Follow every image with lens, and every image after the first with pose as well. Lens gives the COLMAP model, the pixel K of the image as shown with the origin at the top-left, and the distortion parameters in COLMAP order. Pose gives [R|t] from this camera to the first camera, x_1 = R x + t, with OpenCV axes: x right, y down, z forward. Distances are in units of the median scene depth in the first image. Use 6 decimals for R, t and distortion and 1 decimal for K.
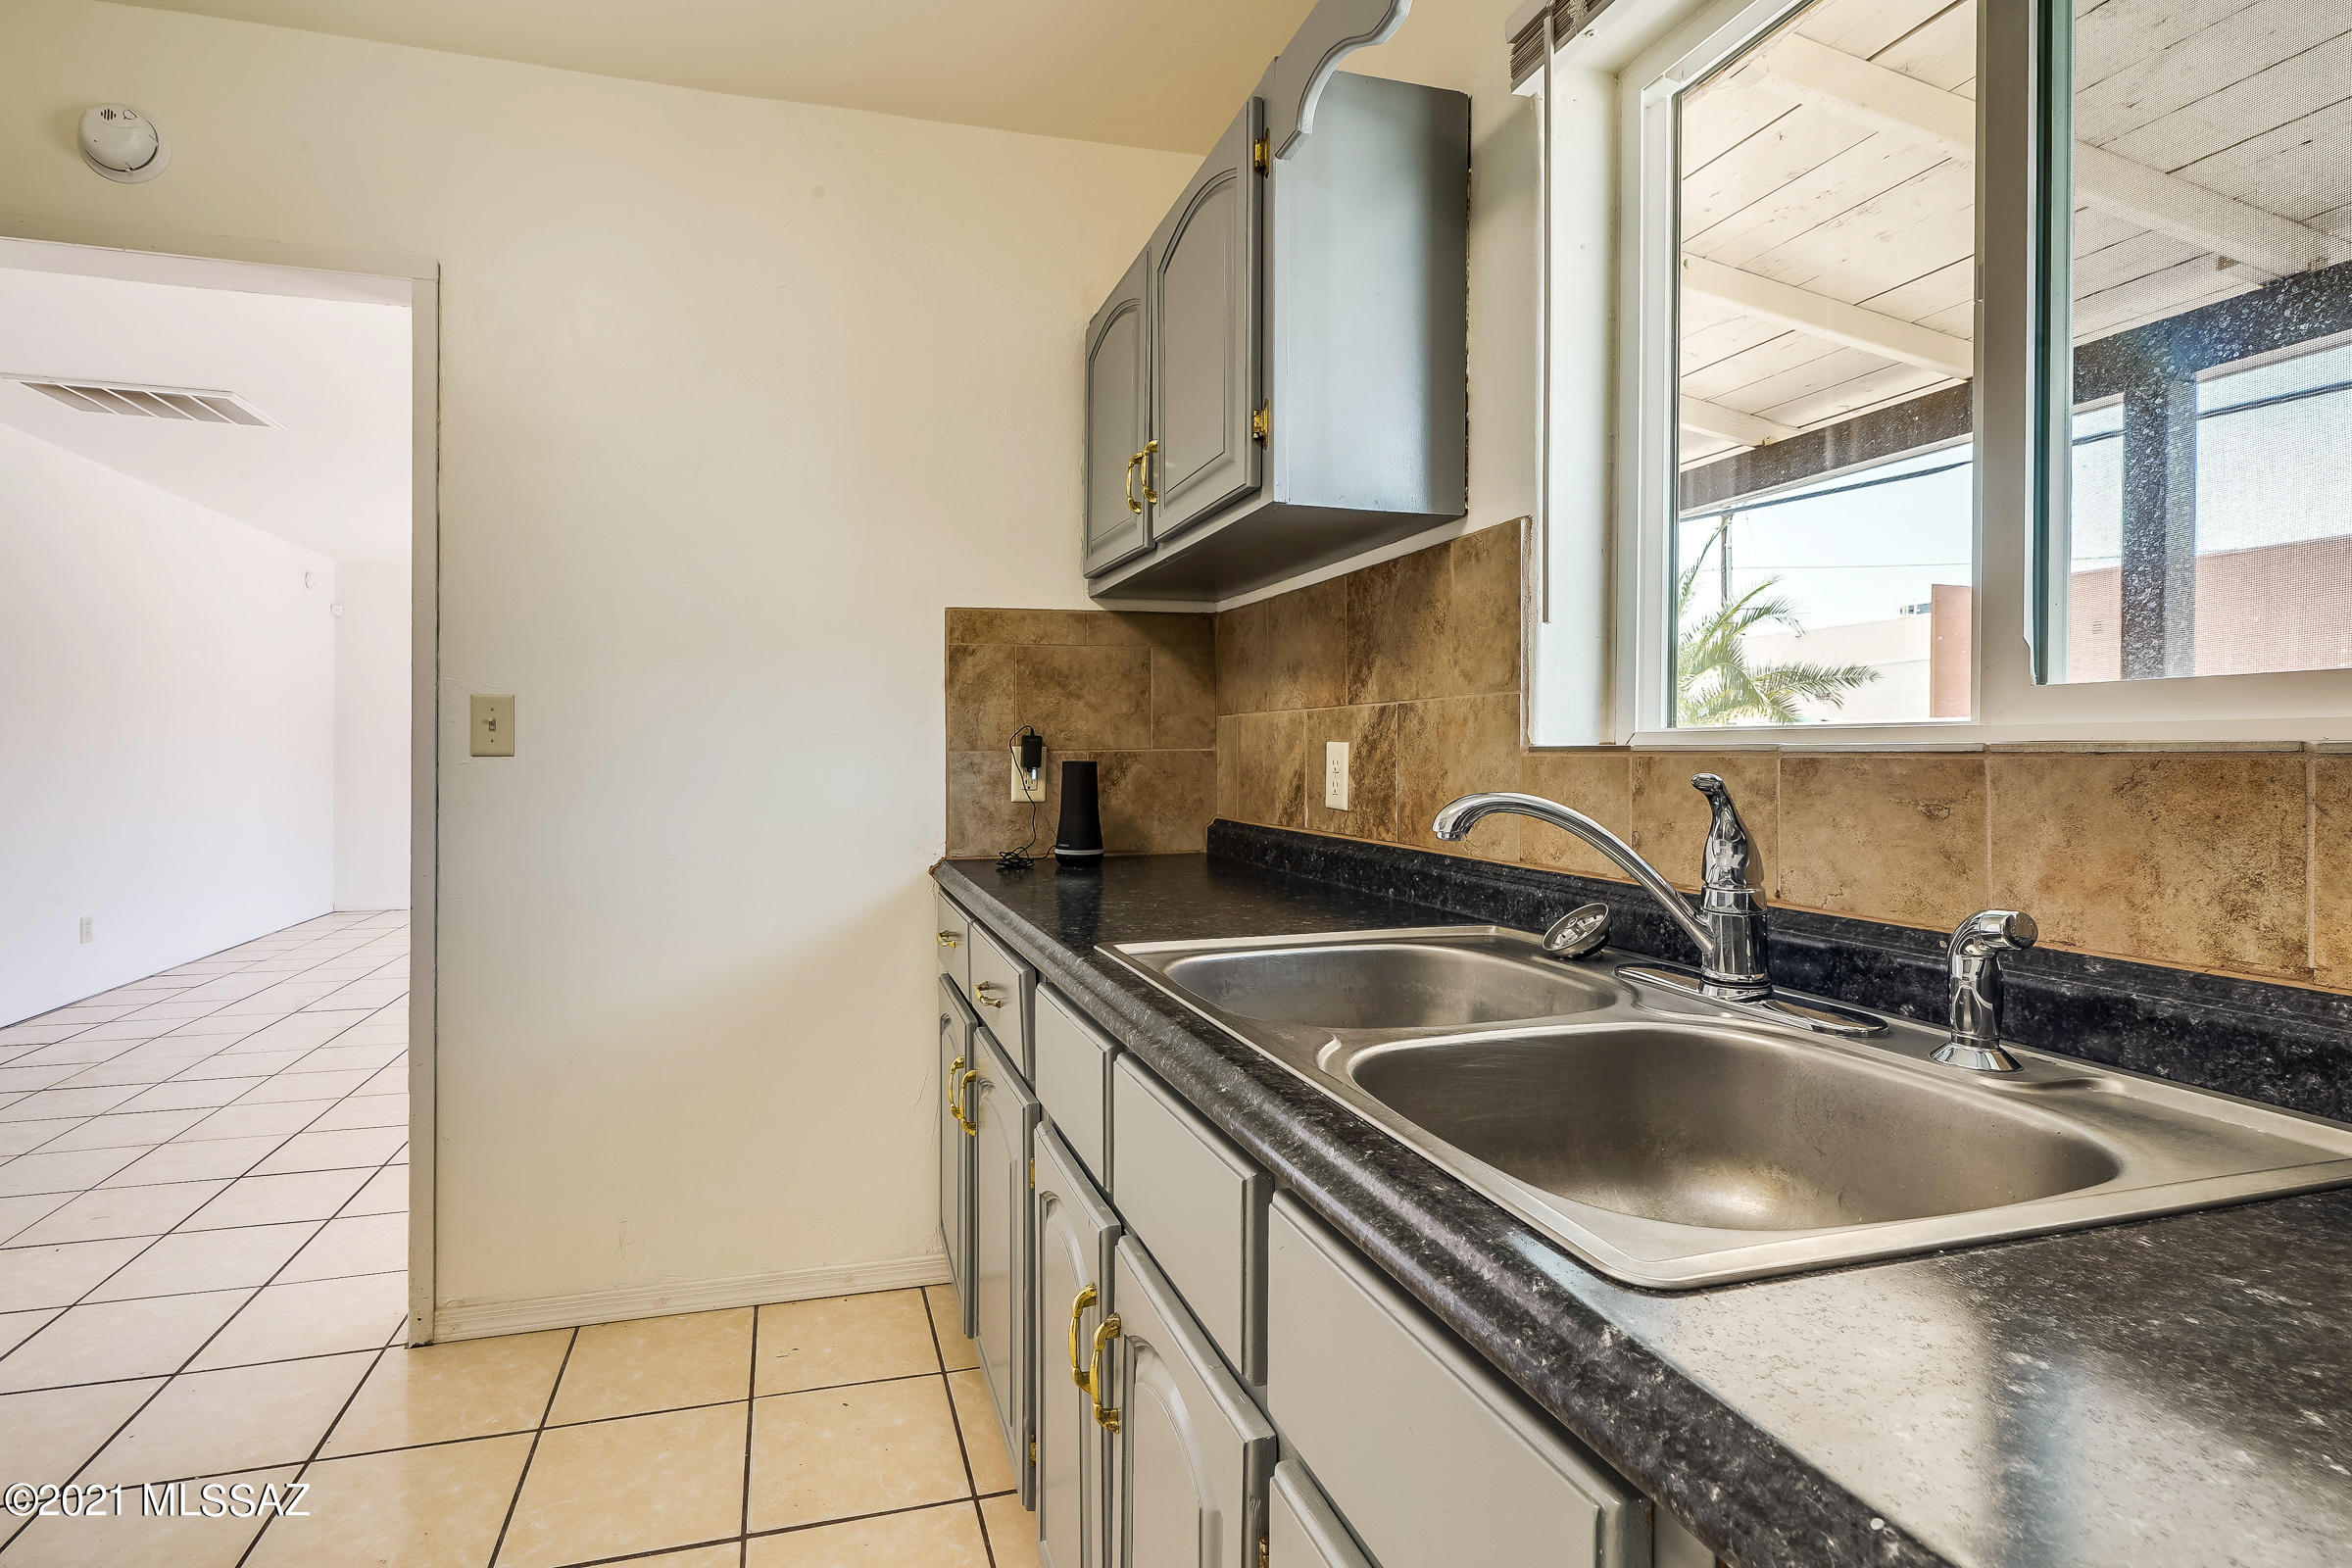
lens RADIAL K [[1056.1, 0, 1061.8], [0, 1056.1, 750.7], [0, 0, 1]] dist [0.001879, -0.000067]
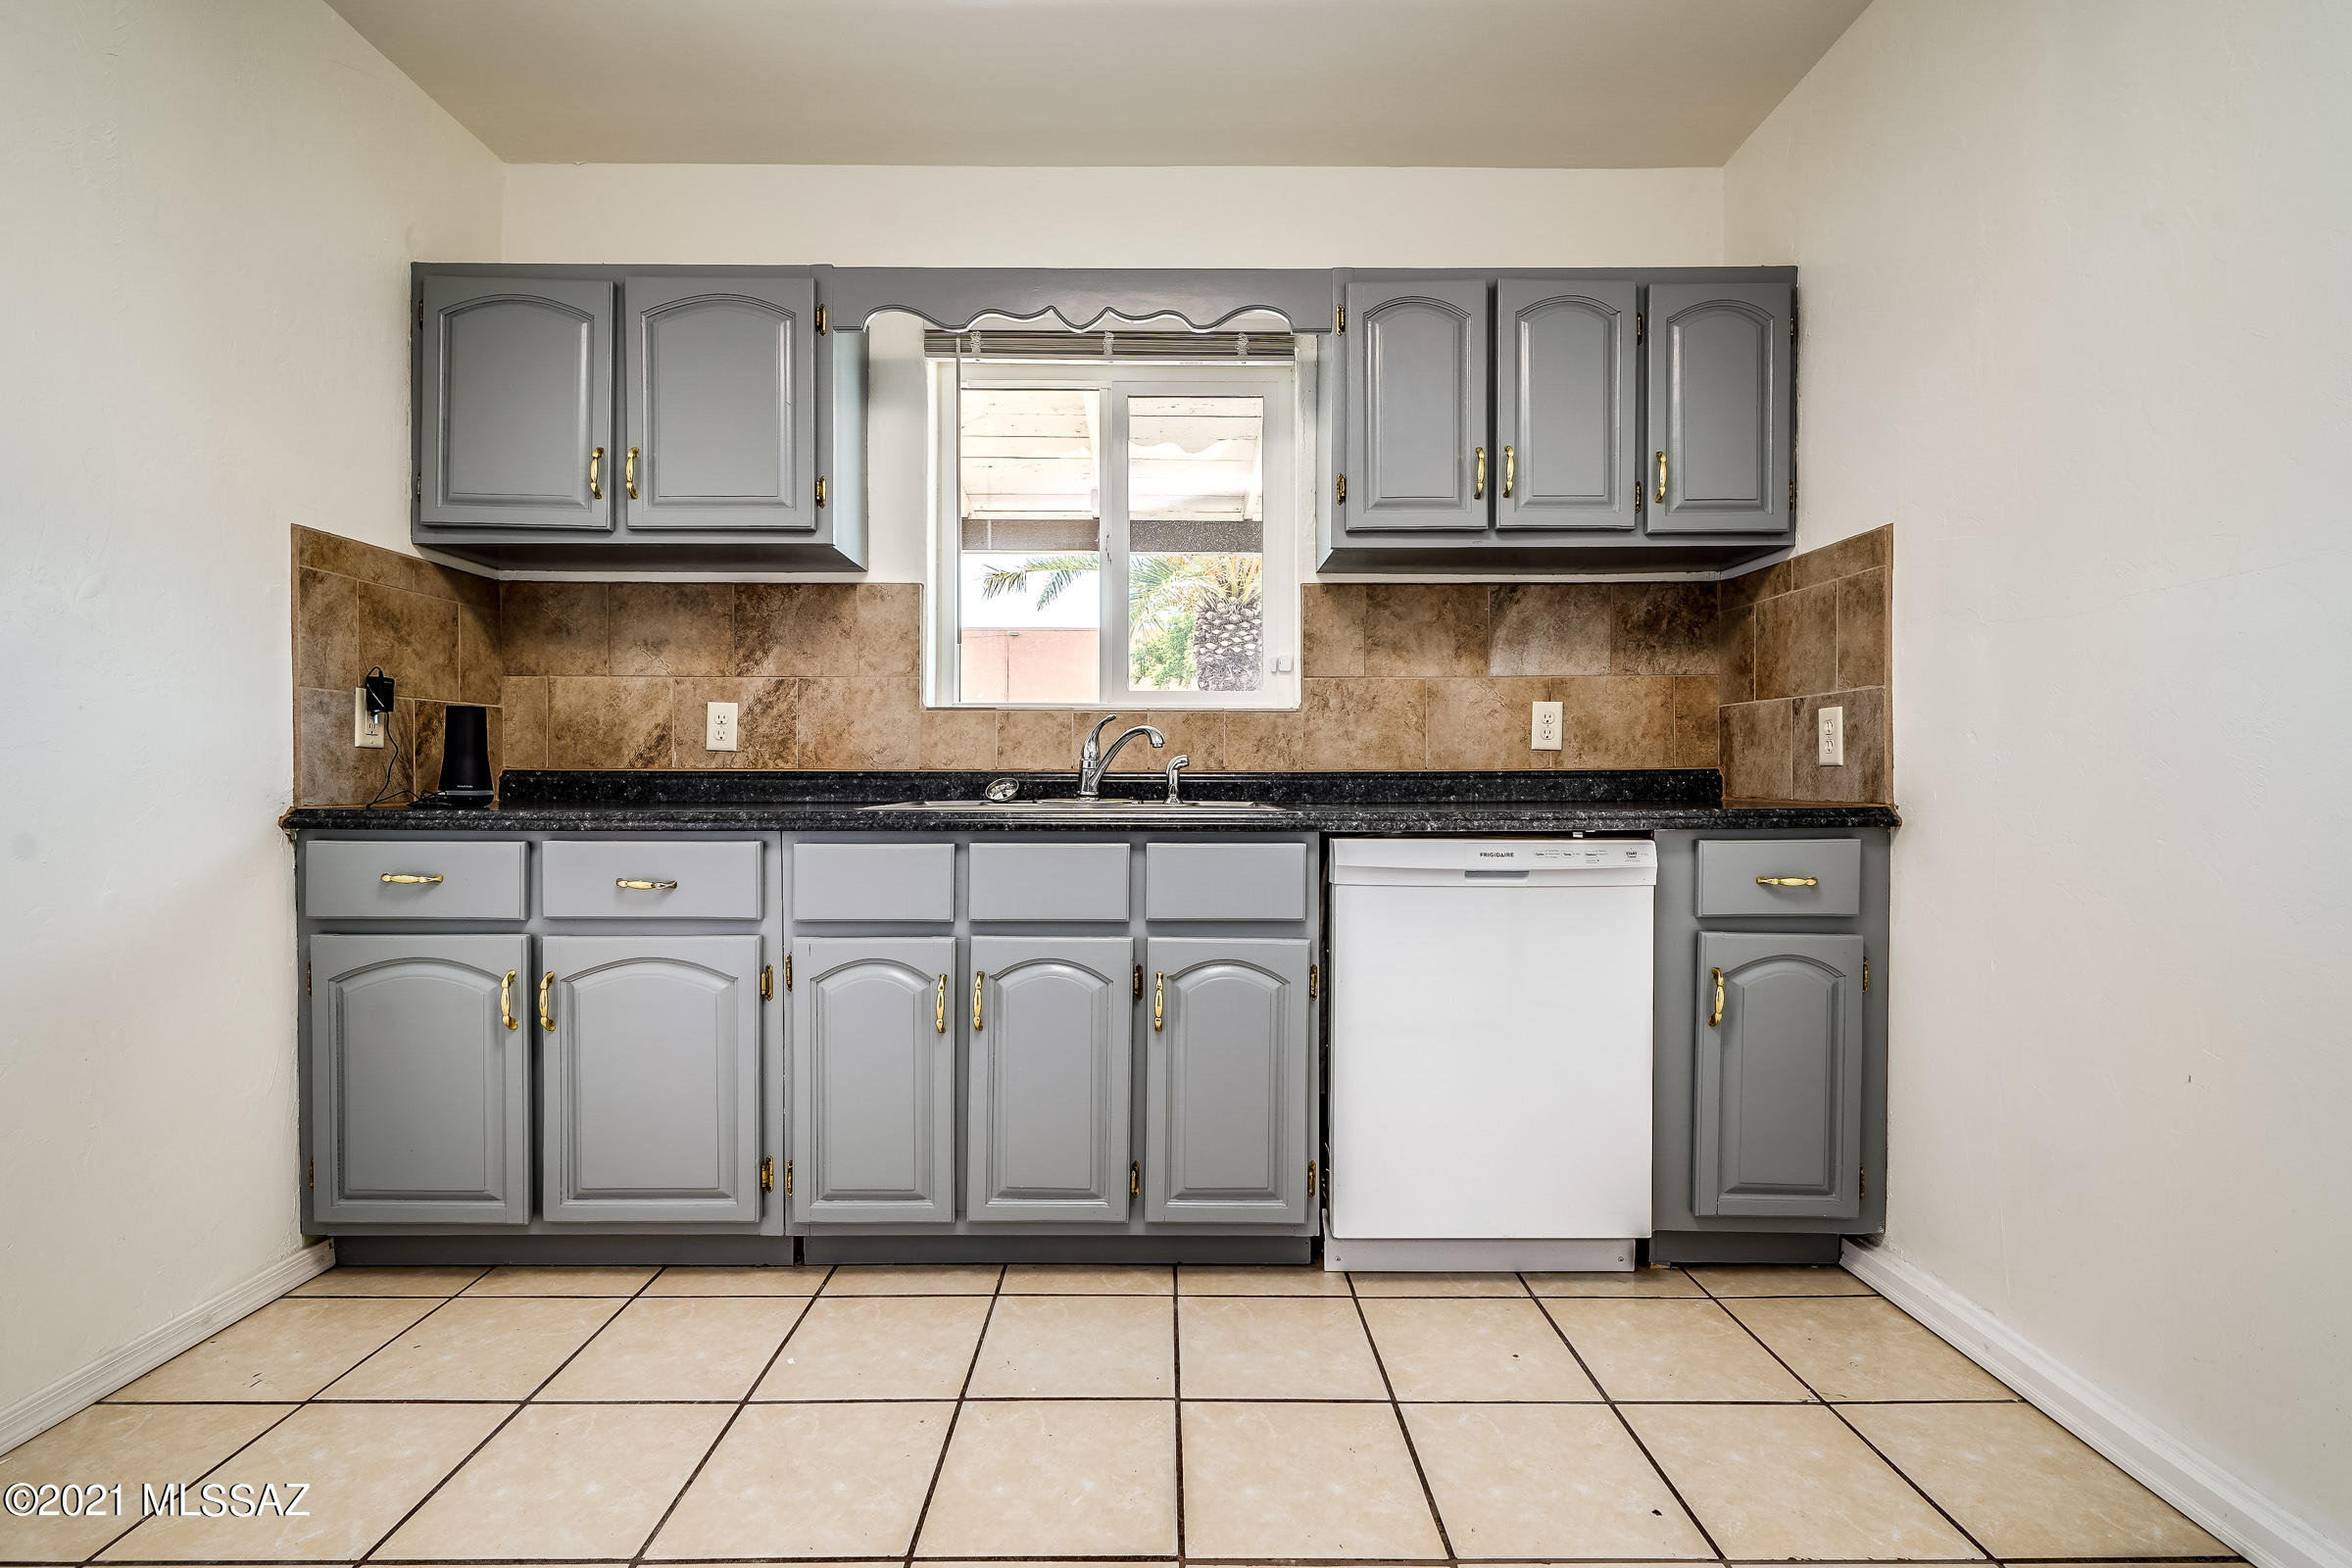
lens RADIAL K [[1051.9, 0, 1171.1], [0, 1051.9, 779.2], [0, 0, 1]] dist [0.000499, -0.000411]
pose [[0.245121, -0.001300, 0.969492, -0.873755], [-0.003747, 0.999990, 0.002289, 0.081610], [-0.969485, -0.004194, 0.245114, 0.082437]]
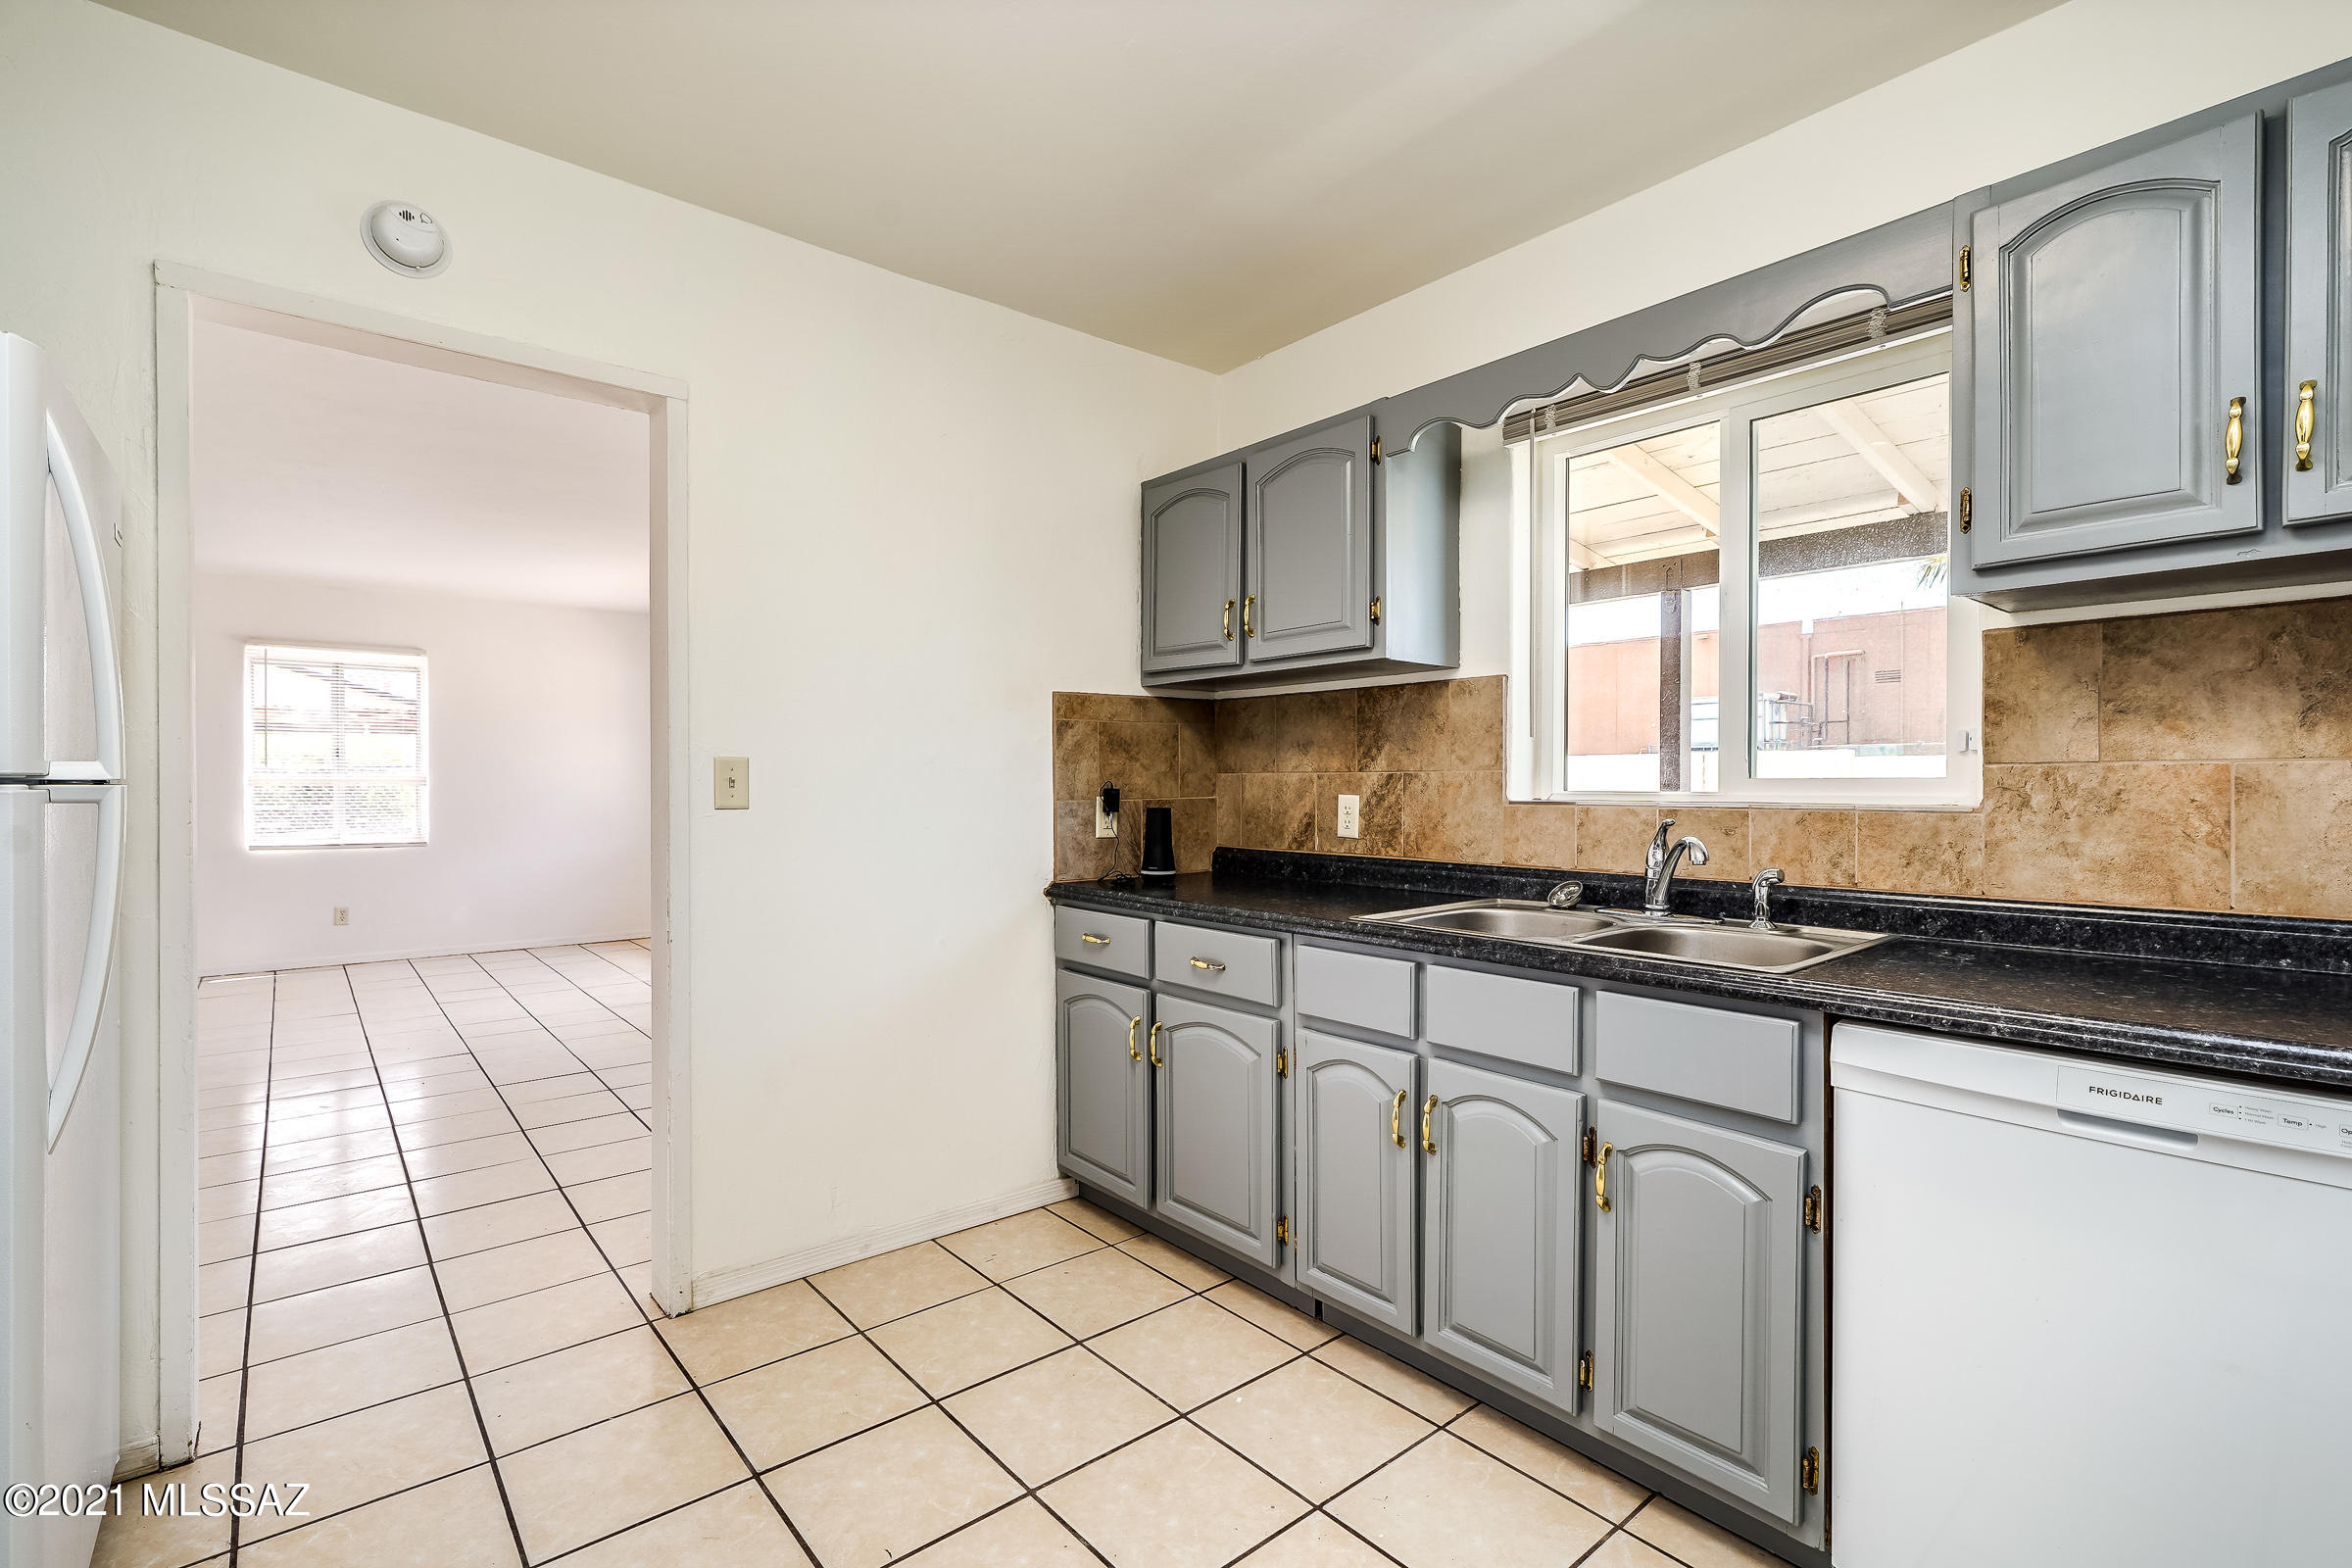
lens RADIAL K [[1047.6, 0, 1172.8], [0, 1047.6, 786.2], [0, 0, 1]] dist [0.000033, -0.000168]
pose [[0.900378, -0.001395, 0.435106, -0.608931], [-0.000250, 0.999993, 0.003724, -0.025182], [-0.435108, -0.003462, 0.900372, -0.269821]]
